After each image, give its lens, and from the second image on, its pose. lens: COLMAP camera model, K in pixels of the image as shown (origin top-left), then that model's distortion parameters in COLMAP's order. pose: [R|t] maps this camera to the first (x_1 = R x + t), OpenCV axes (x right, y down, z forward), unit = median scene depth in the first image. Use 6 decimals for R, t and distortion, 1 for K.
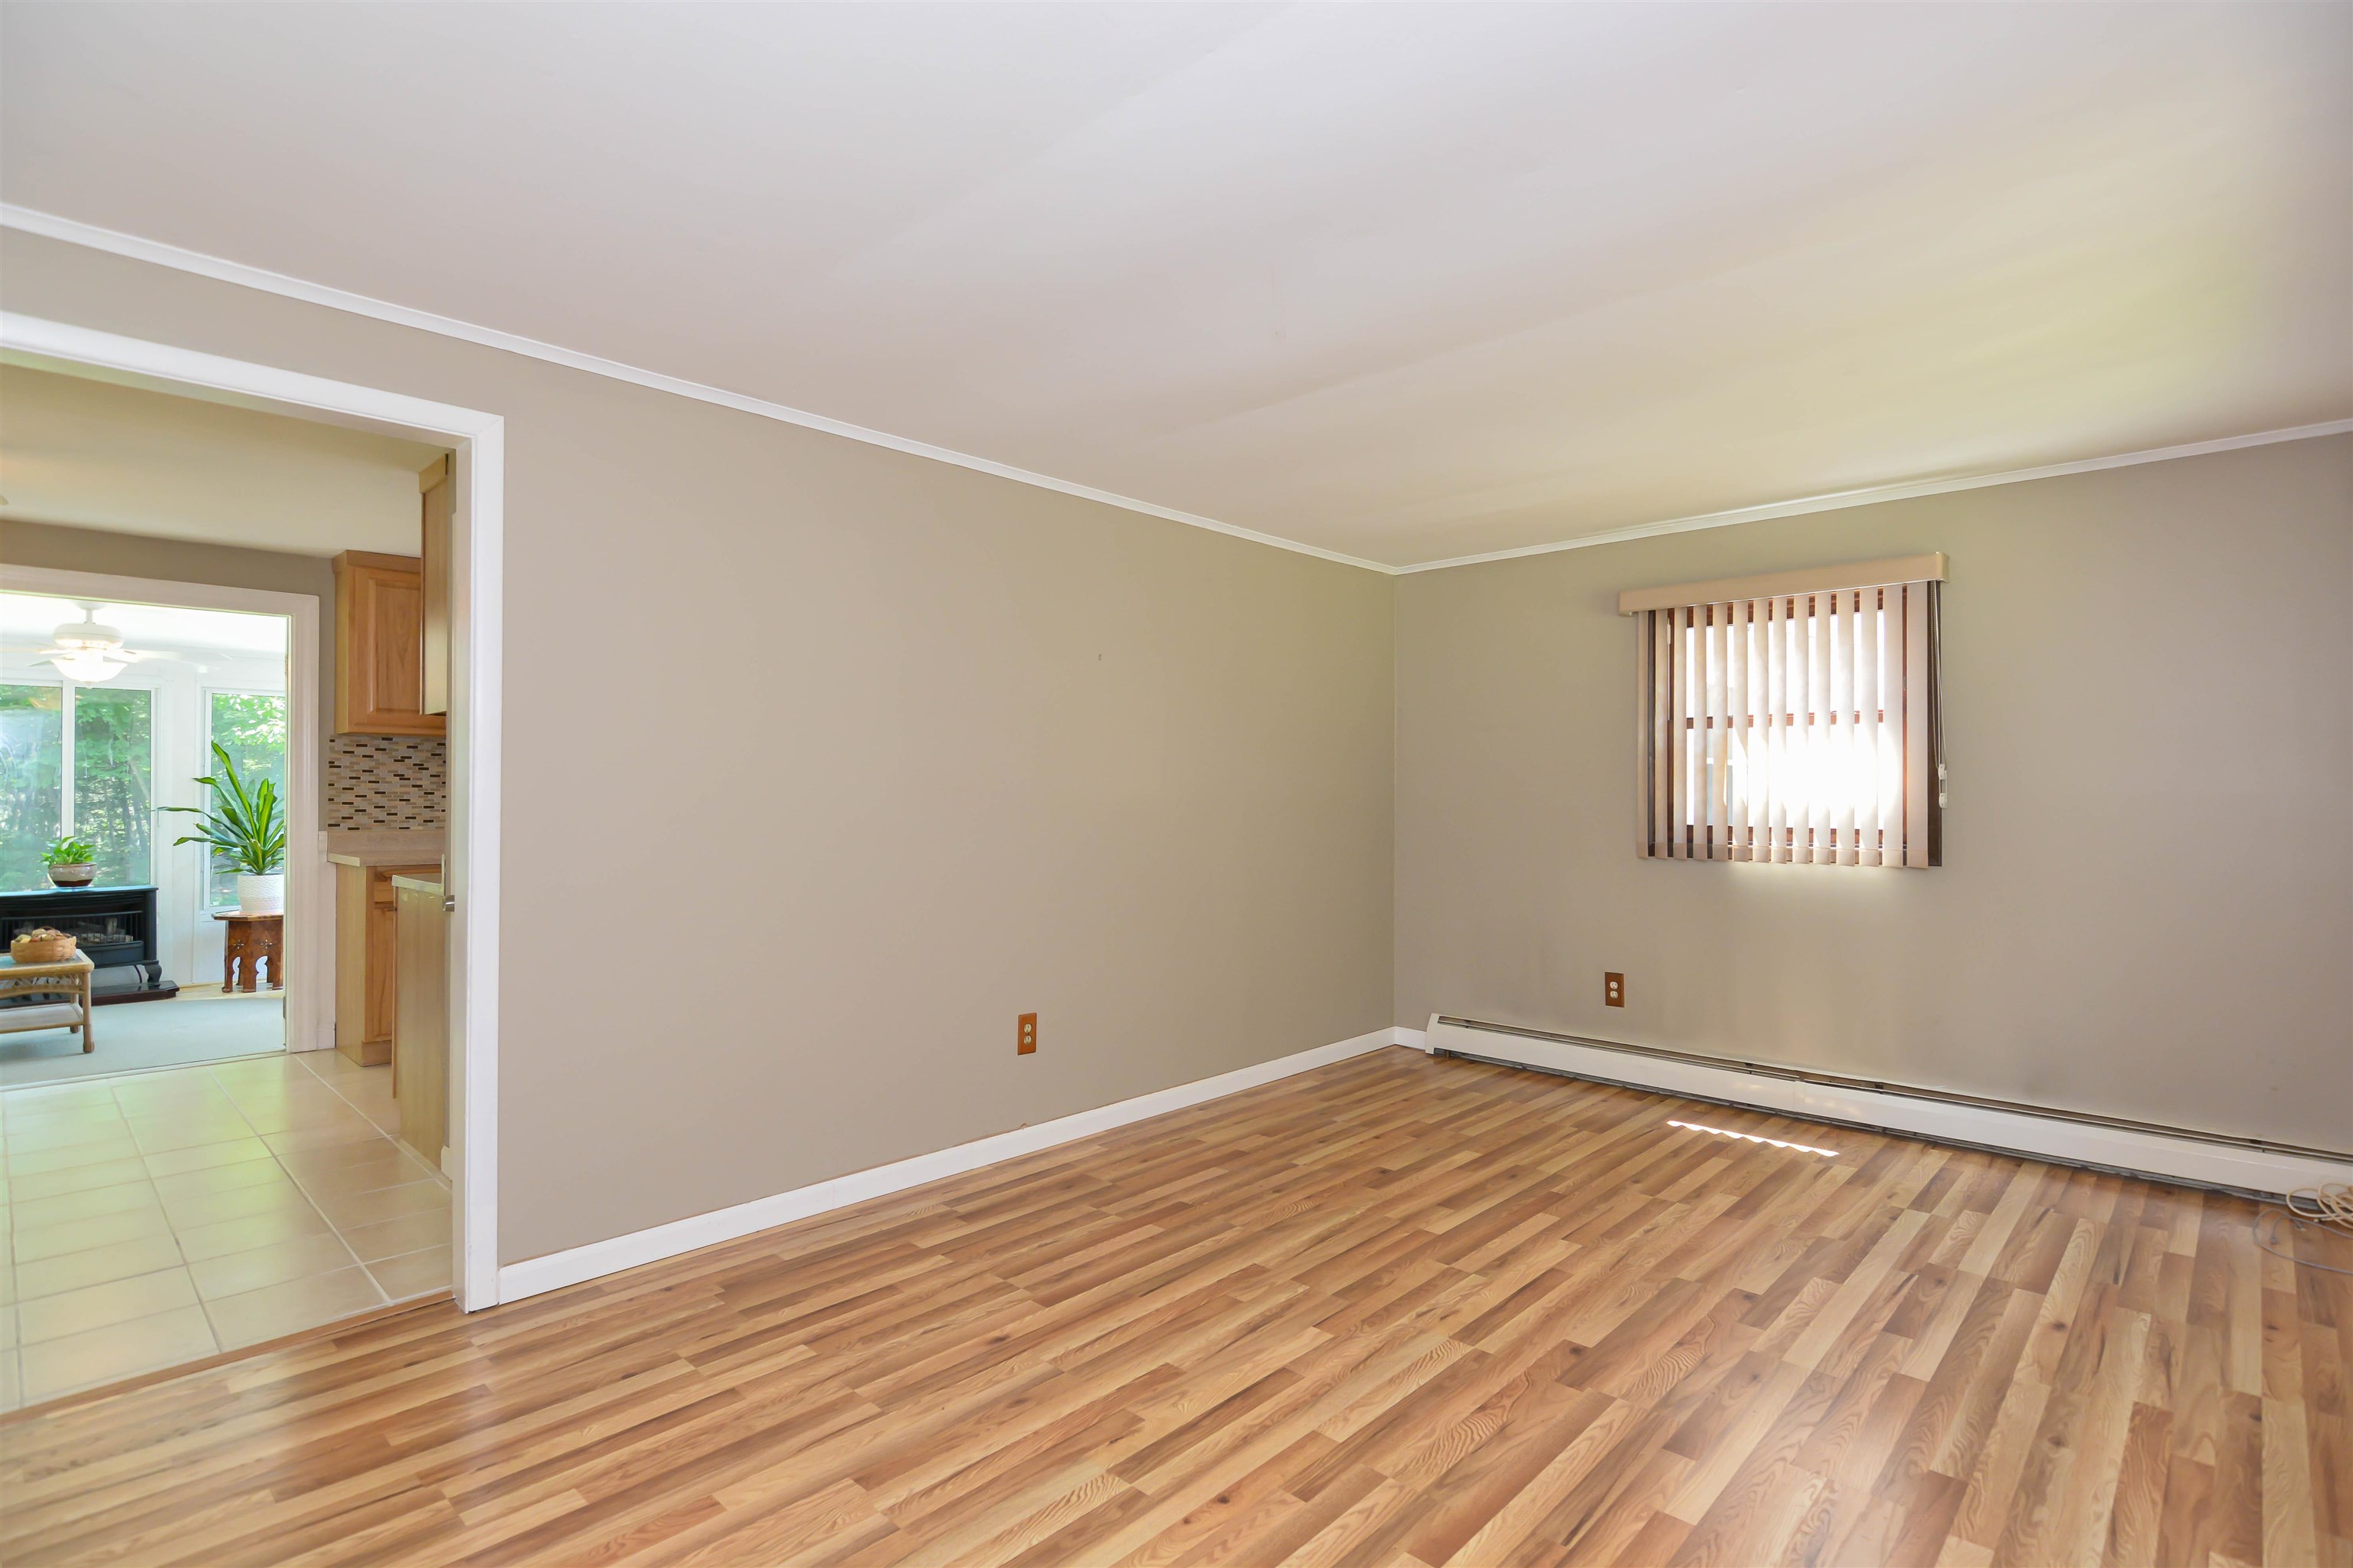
lens RADIAL K [[1139.8, 0, 1185.9], [0, 1139.8, 786.8], [0, 0, 1]] dist [0.013390, -0.012257]
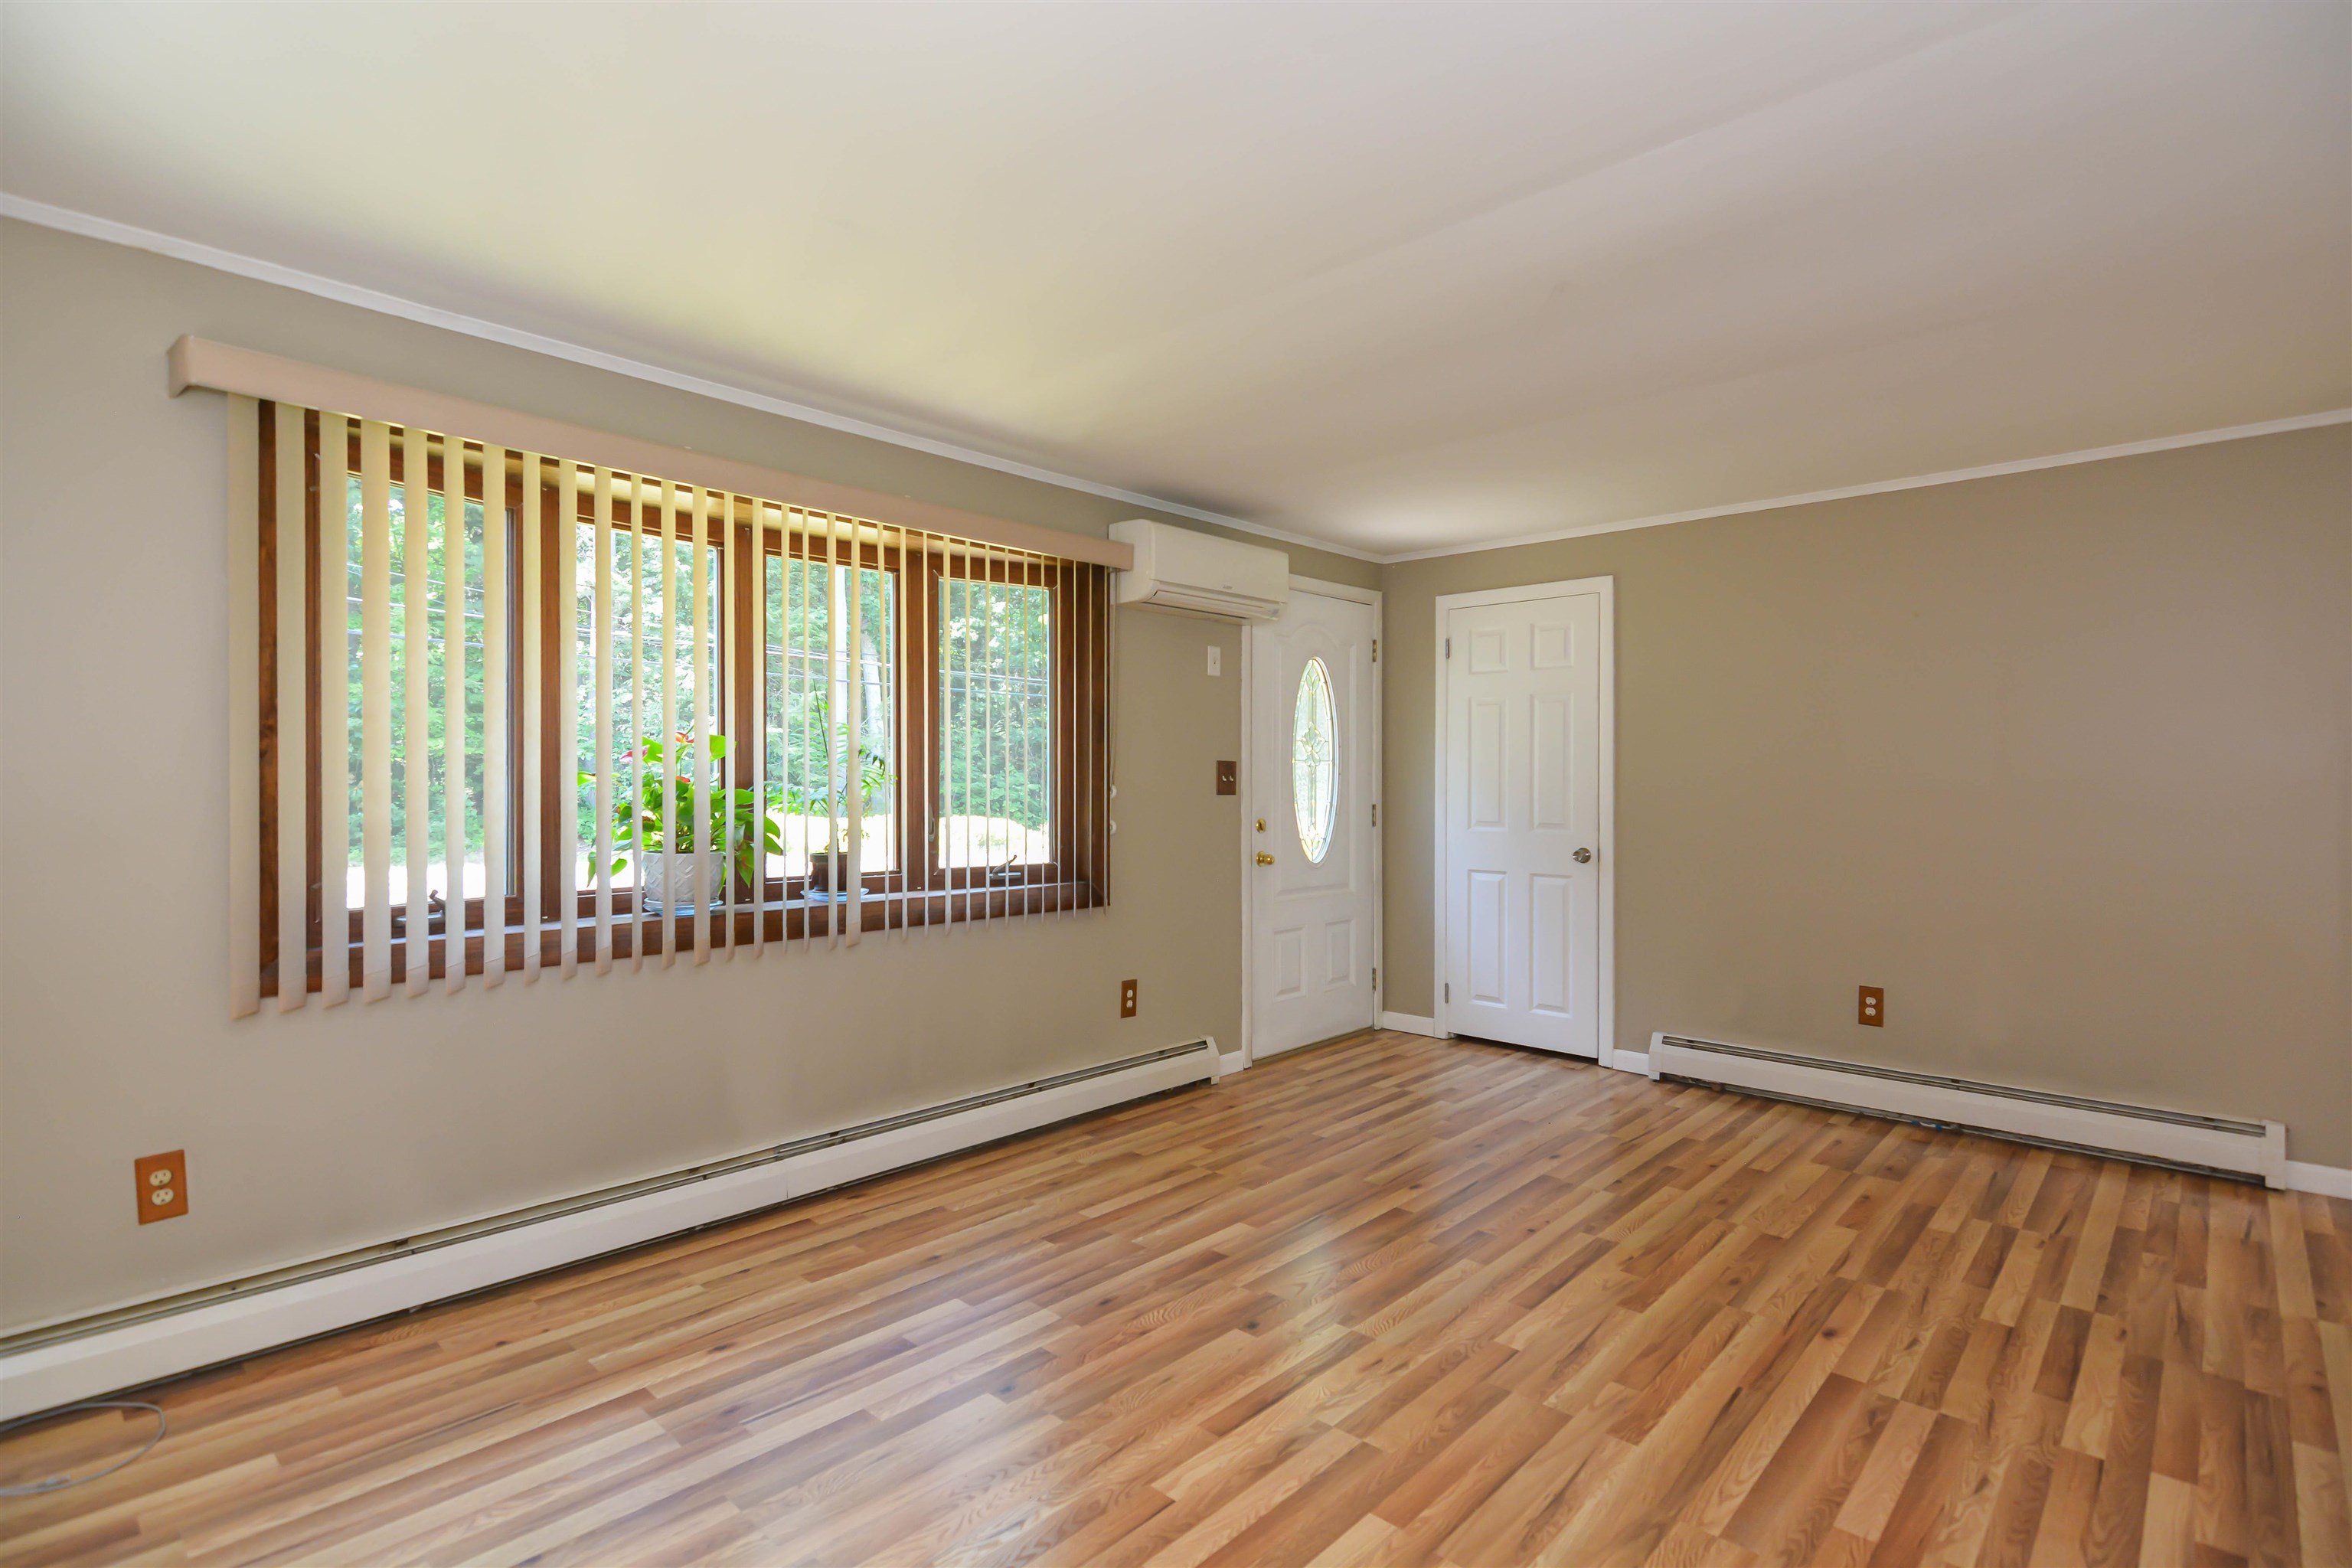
lens RADIAL K [[1139.3, 0, 1185.4], [0, 1139.3, 786.8], [0, 0, 1]] dist [0.013390, -0.012257]
pose [[-0.999973, -0.004599, -0.005740, 0.344375], [-0.004623, 0.999981, 0.004156, 0.006808], [0.005721, 0.004182, -0.999975, 1.698253]]
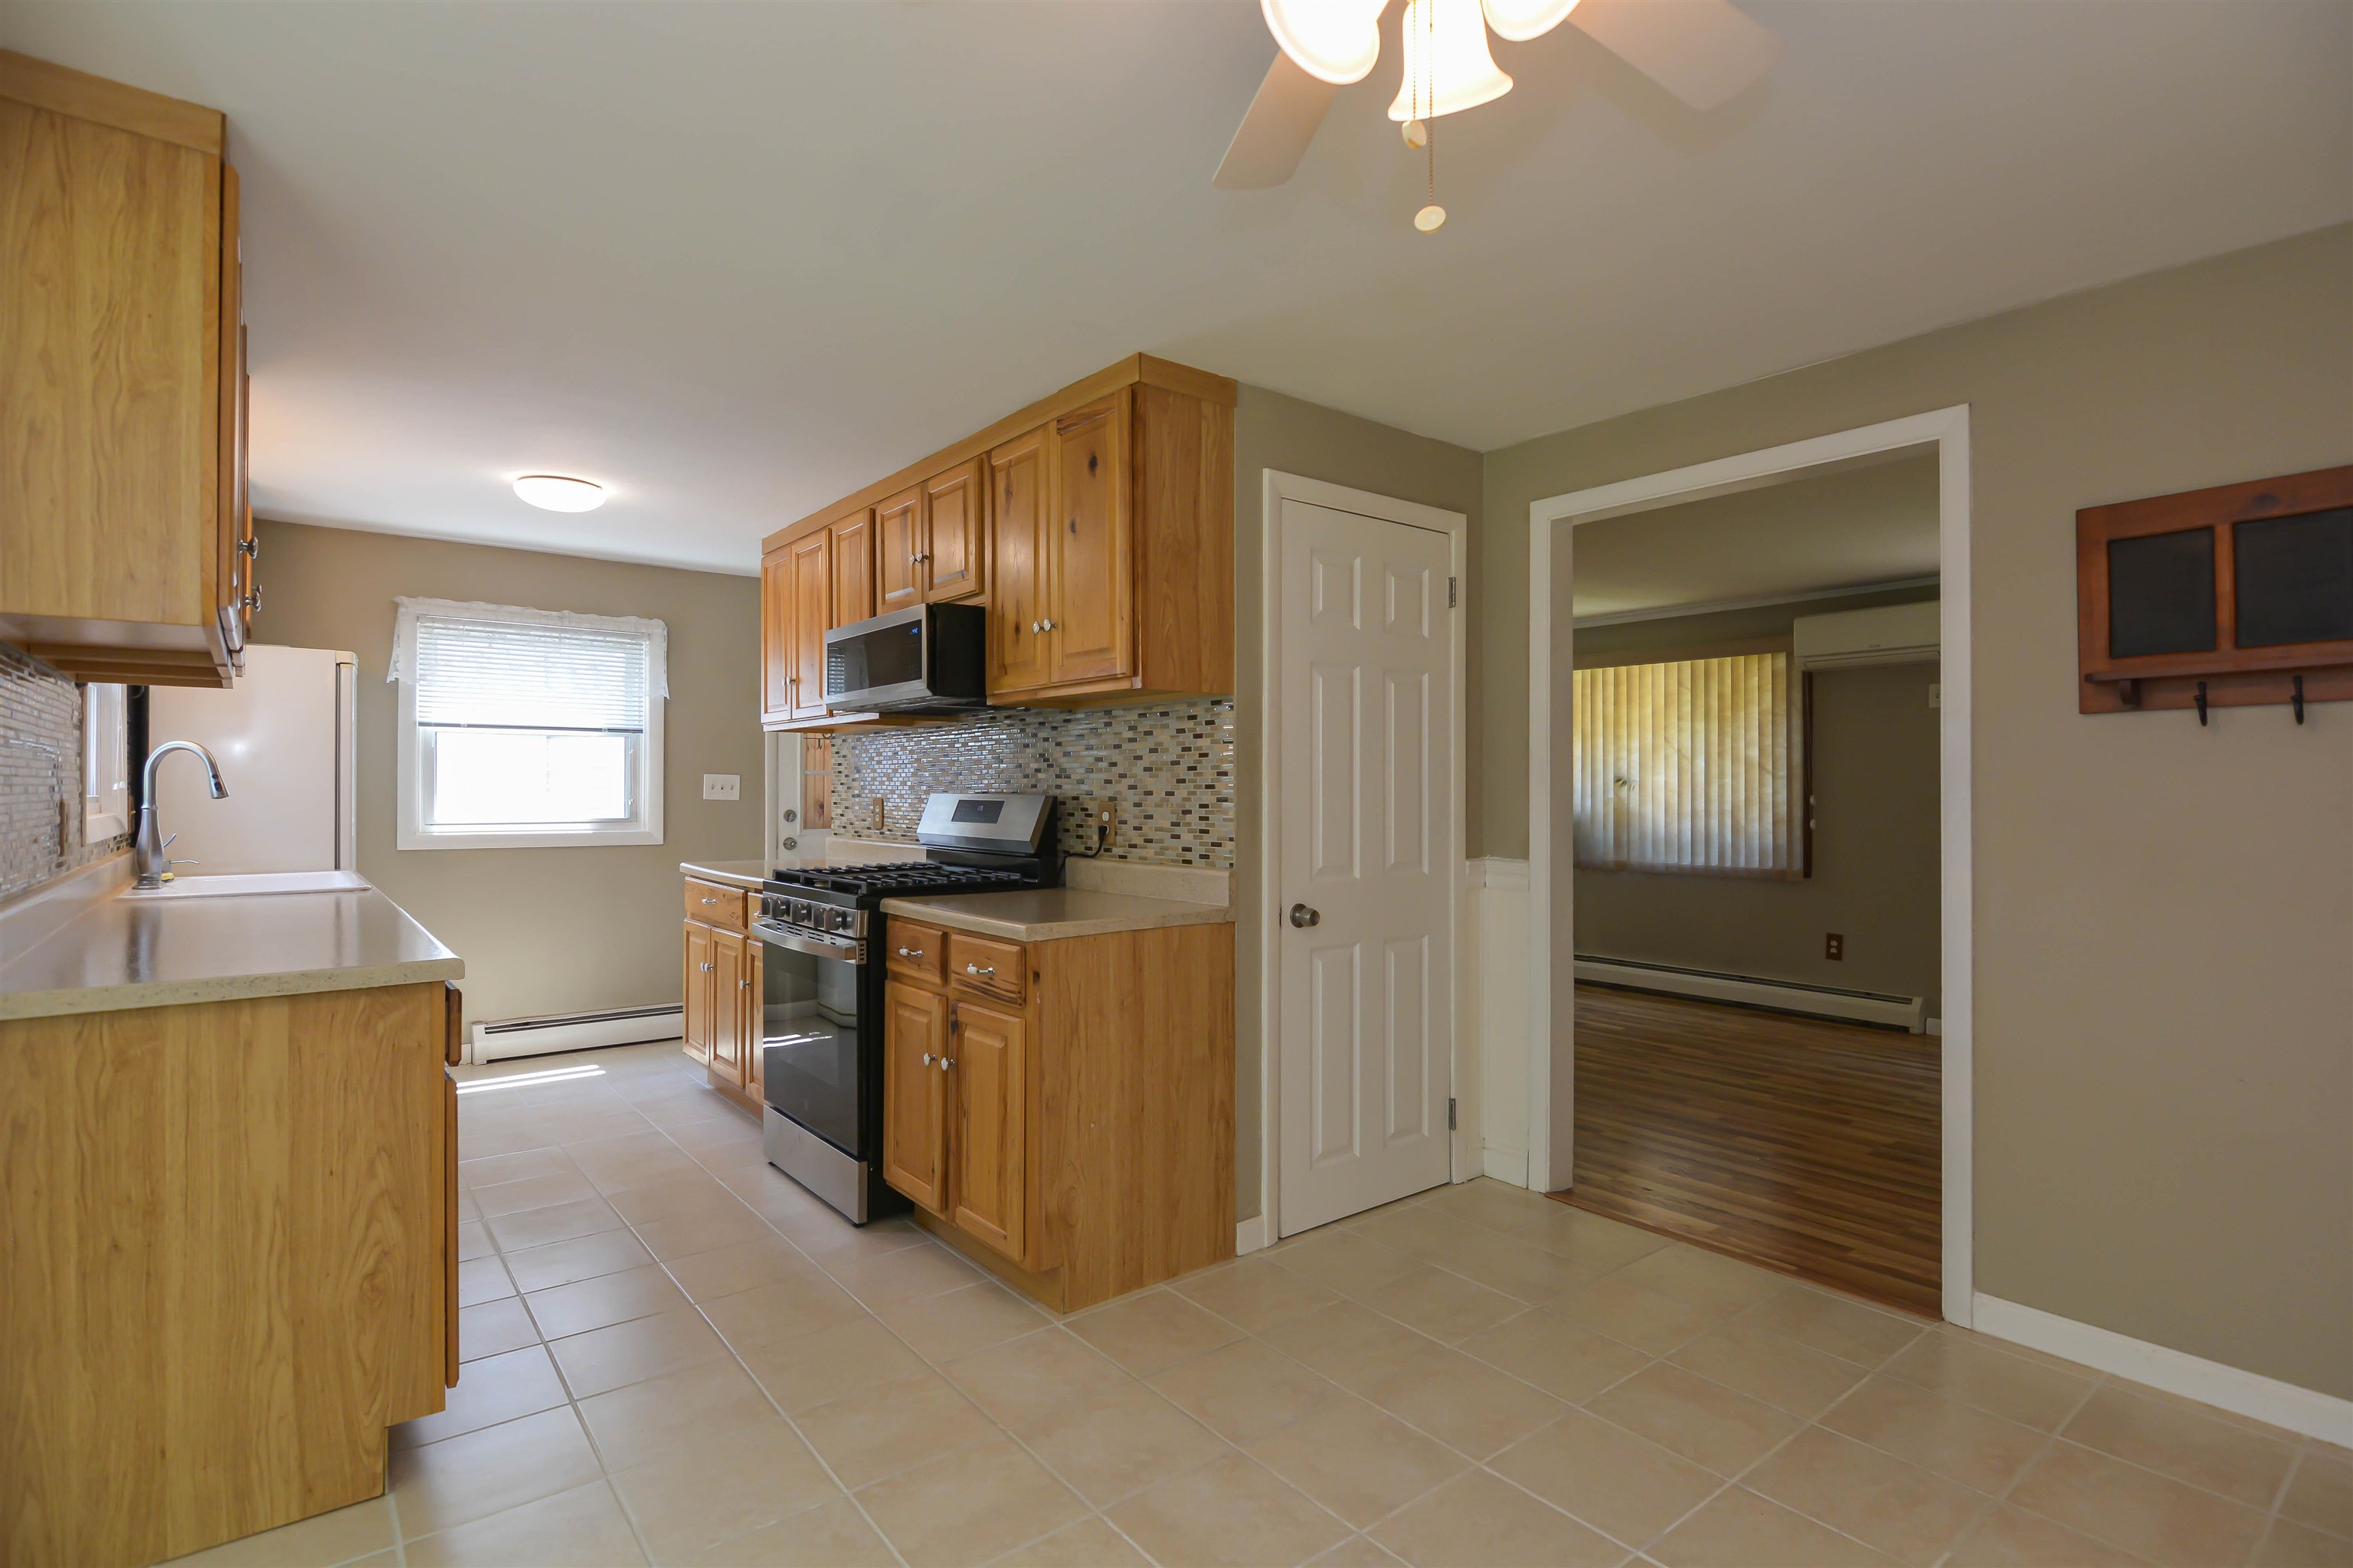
lens RADIAL K [[1139.8, 0, 1185.9], [0, 1139.8, 786.8], [0, 0, 1]] dist [0.013390, -0.012257]
pose [[0.145301, -0.000408, 0.989387, -1.777854], [-0.008060, 0.999966, 0.001596, 0.000636], [-0.989355, -0.008207, 0.145293, 1.113489]]
